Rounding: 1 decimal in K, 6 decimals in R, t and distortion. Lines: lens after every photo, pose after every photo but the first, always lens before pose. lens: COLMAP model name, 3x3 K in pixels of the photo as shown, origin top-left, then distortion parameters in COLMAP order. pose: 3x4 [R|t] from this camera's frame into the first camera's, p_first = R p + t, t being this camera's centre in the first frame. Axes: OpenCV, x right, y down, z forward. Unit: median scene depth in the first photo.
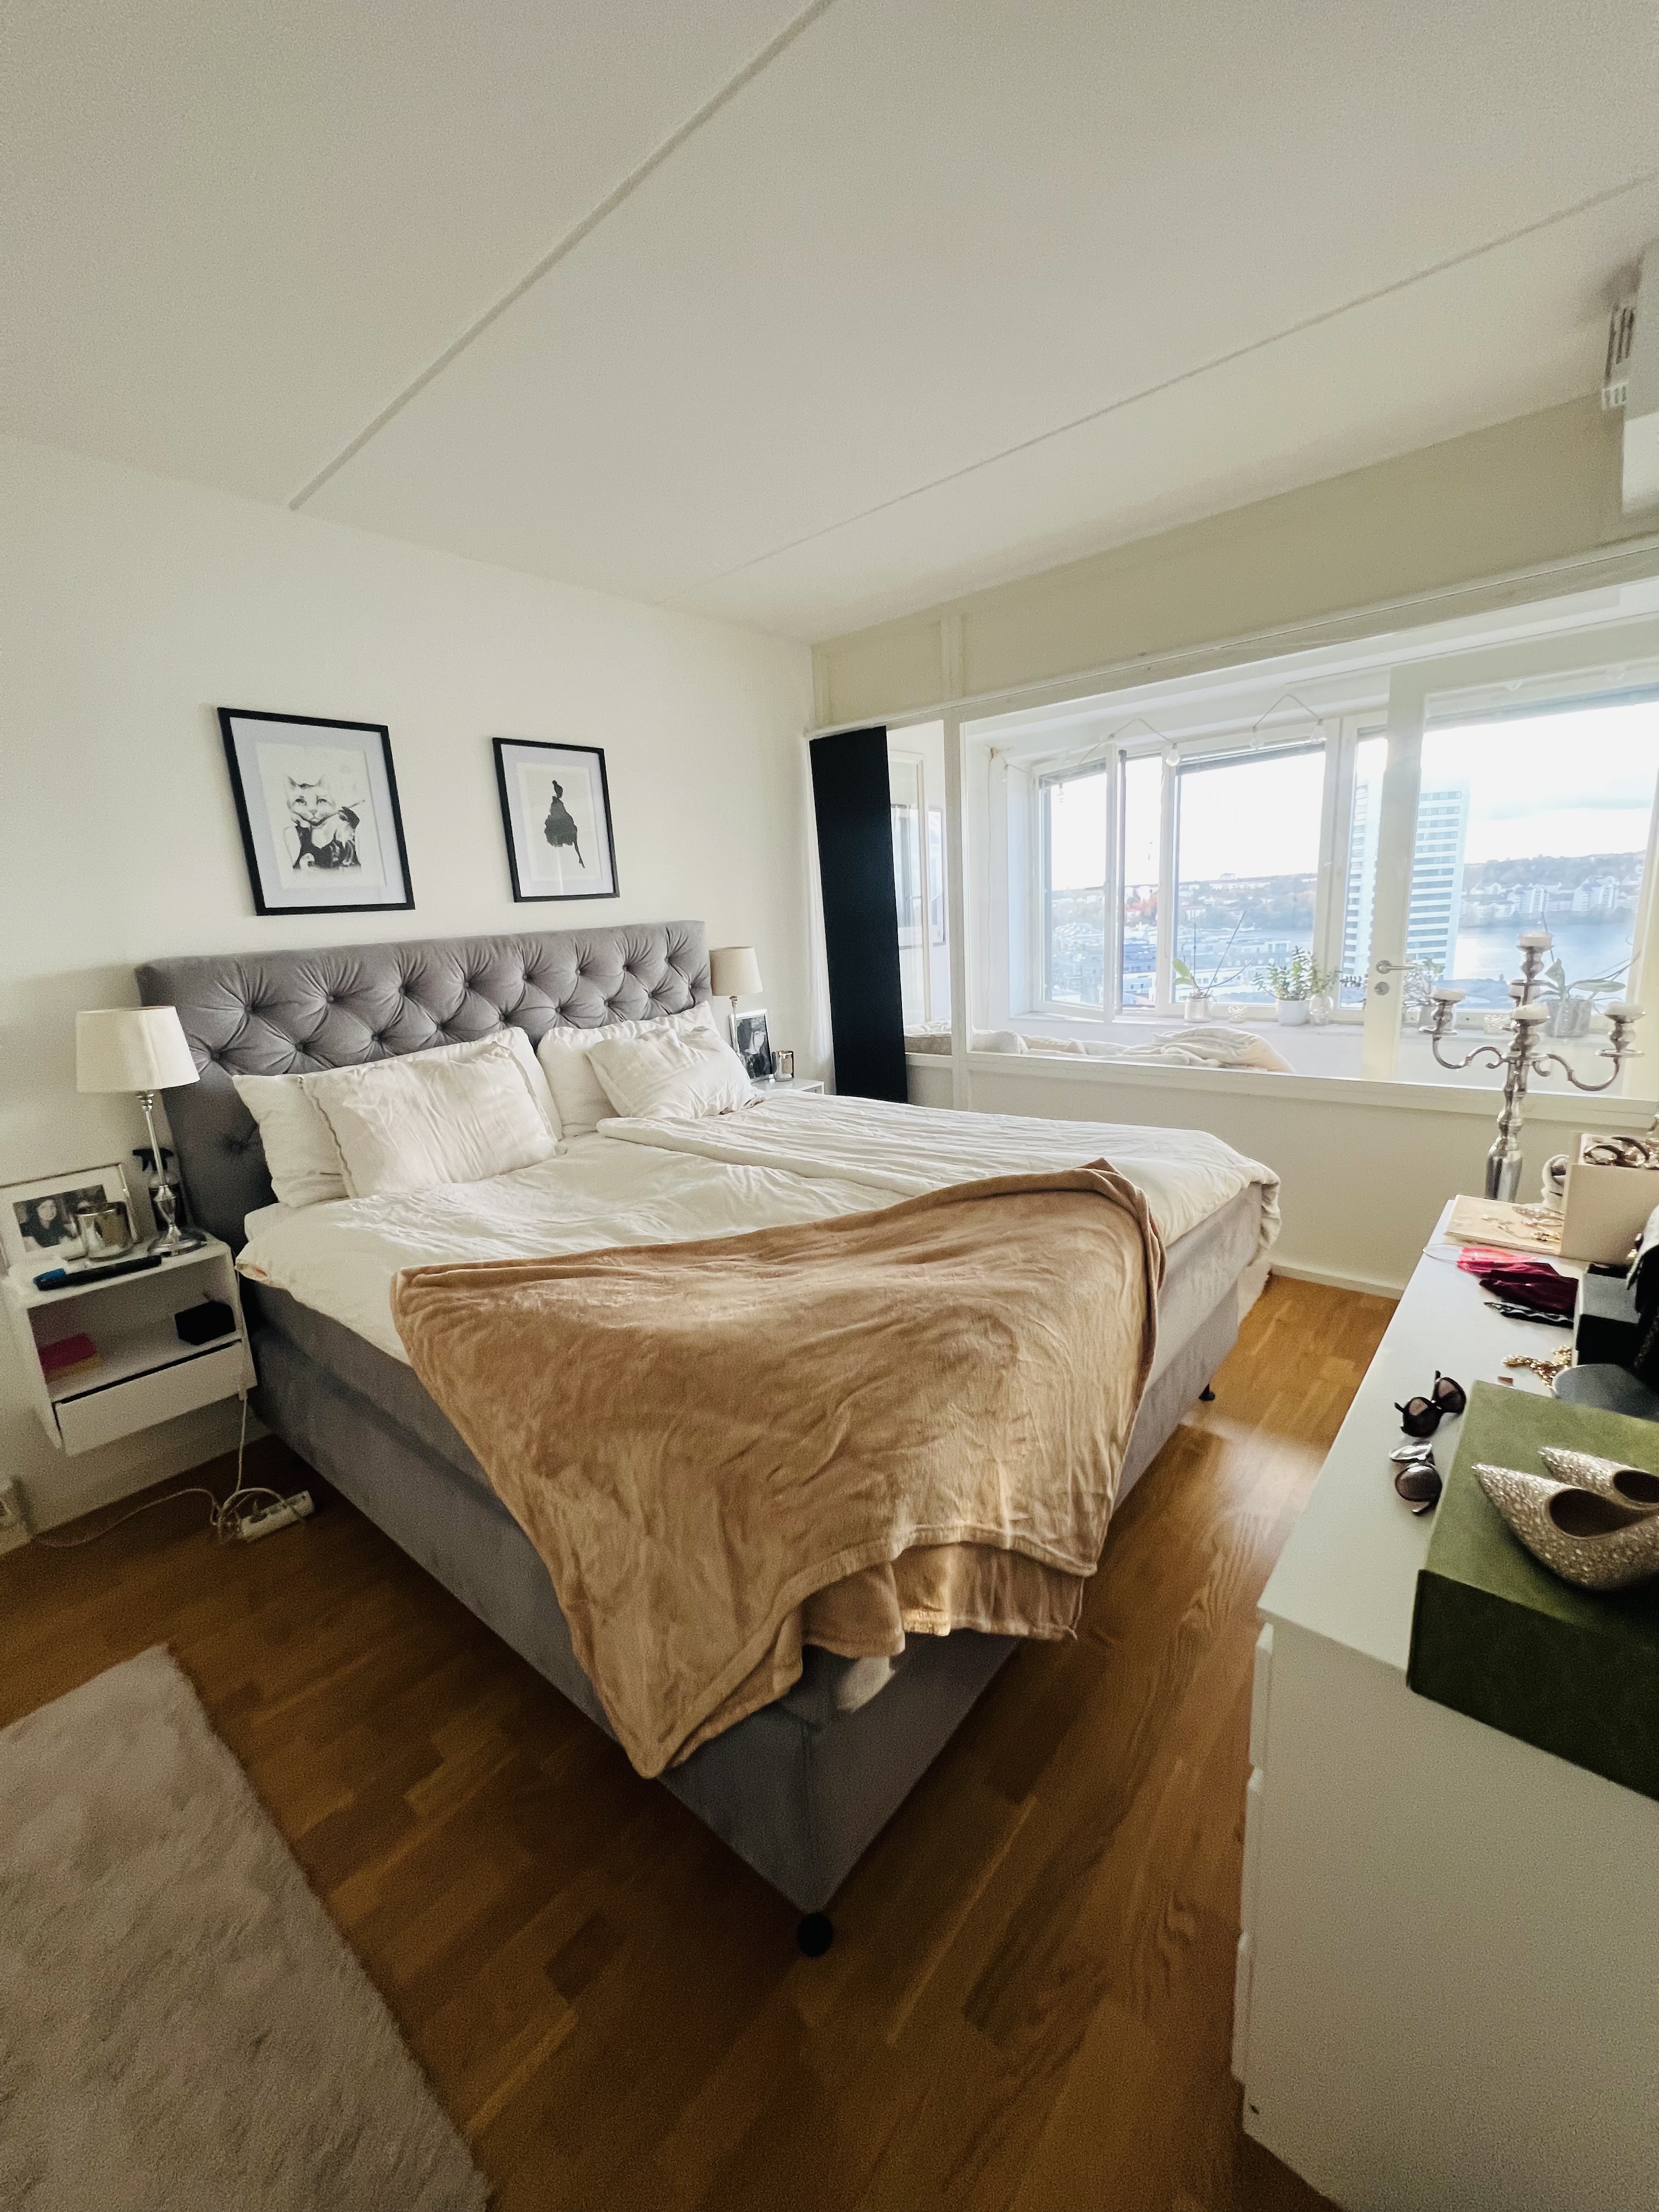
lens RADIAL K [[881.4, 0, 829.5], [0, 881.4, 1107.1], [0, 0, 1]] dist [0.001319, -0.000162]
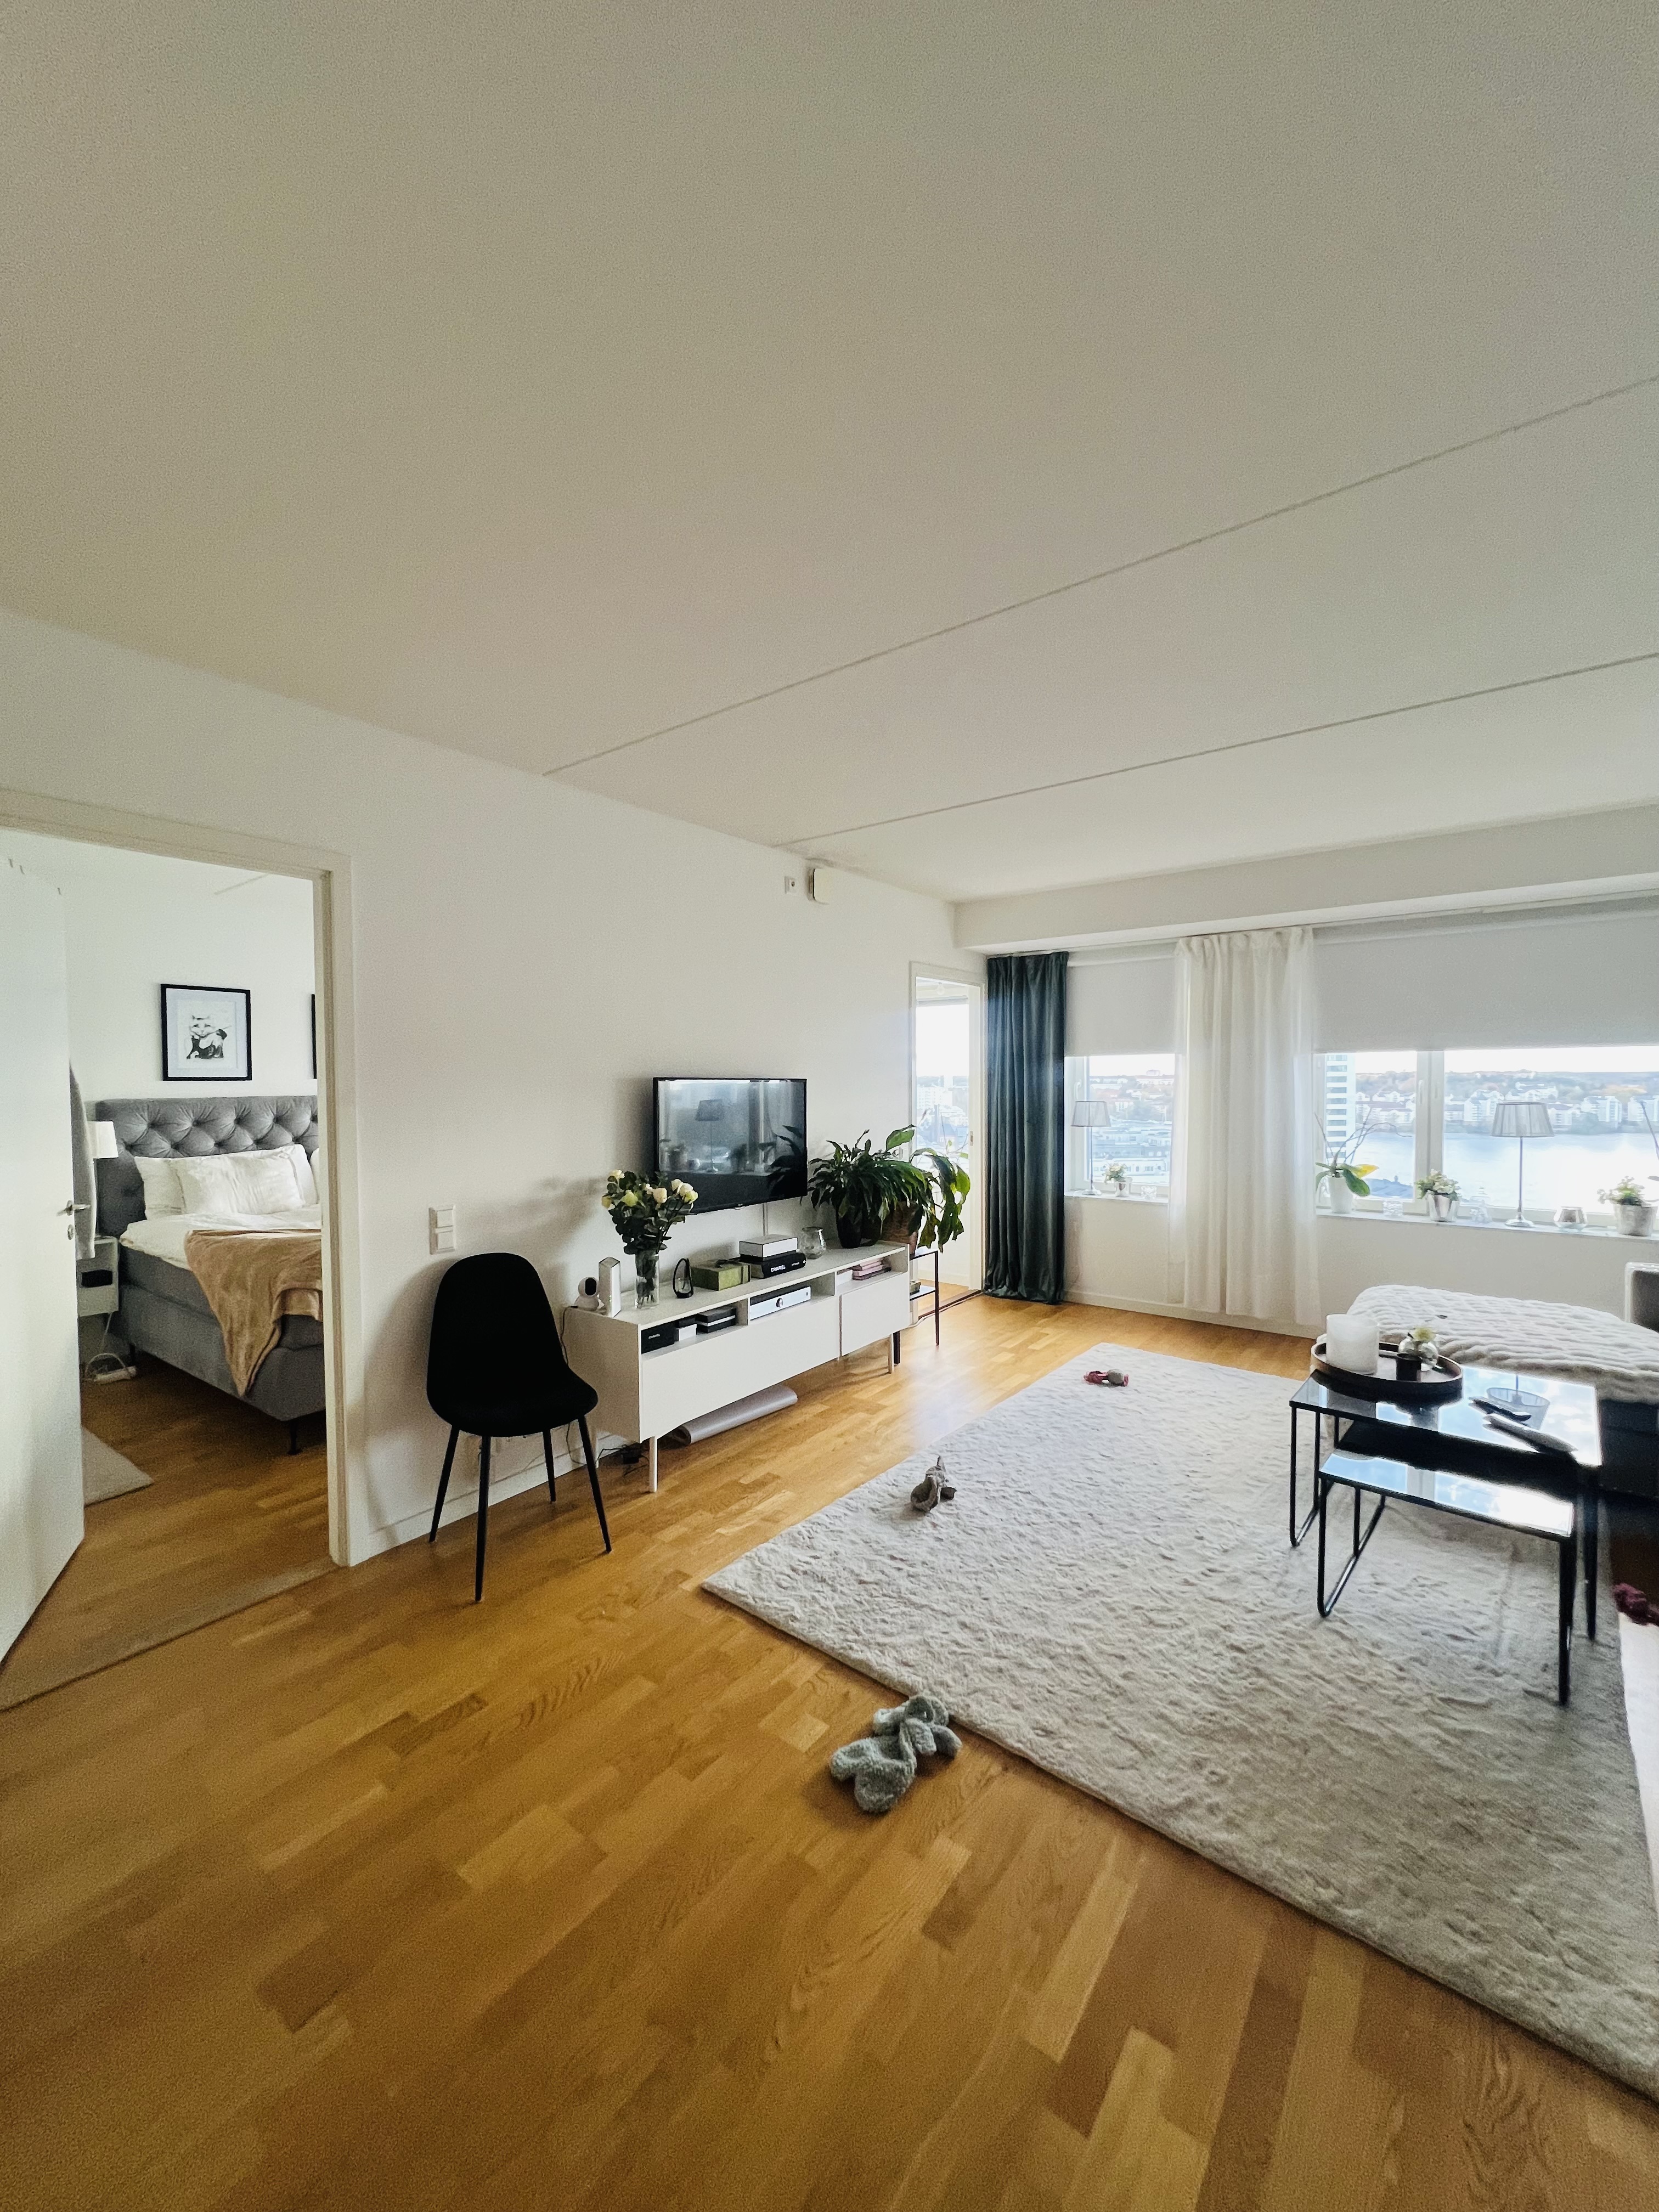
lens RADIAL K [[881.4, 0, 828.3], [0, 881.4, 1106.3], [0, 0, 1]] dist [0.001319, -0.000162]
pose [[0.996963, 0.049364, 0.060236, 0.731508], [-0.036629, 0.979781, -0.196689, 0.177309], [-0.068727, 0.193885, 0.978614, -1.041893]]
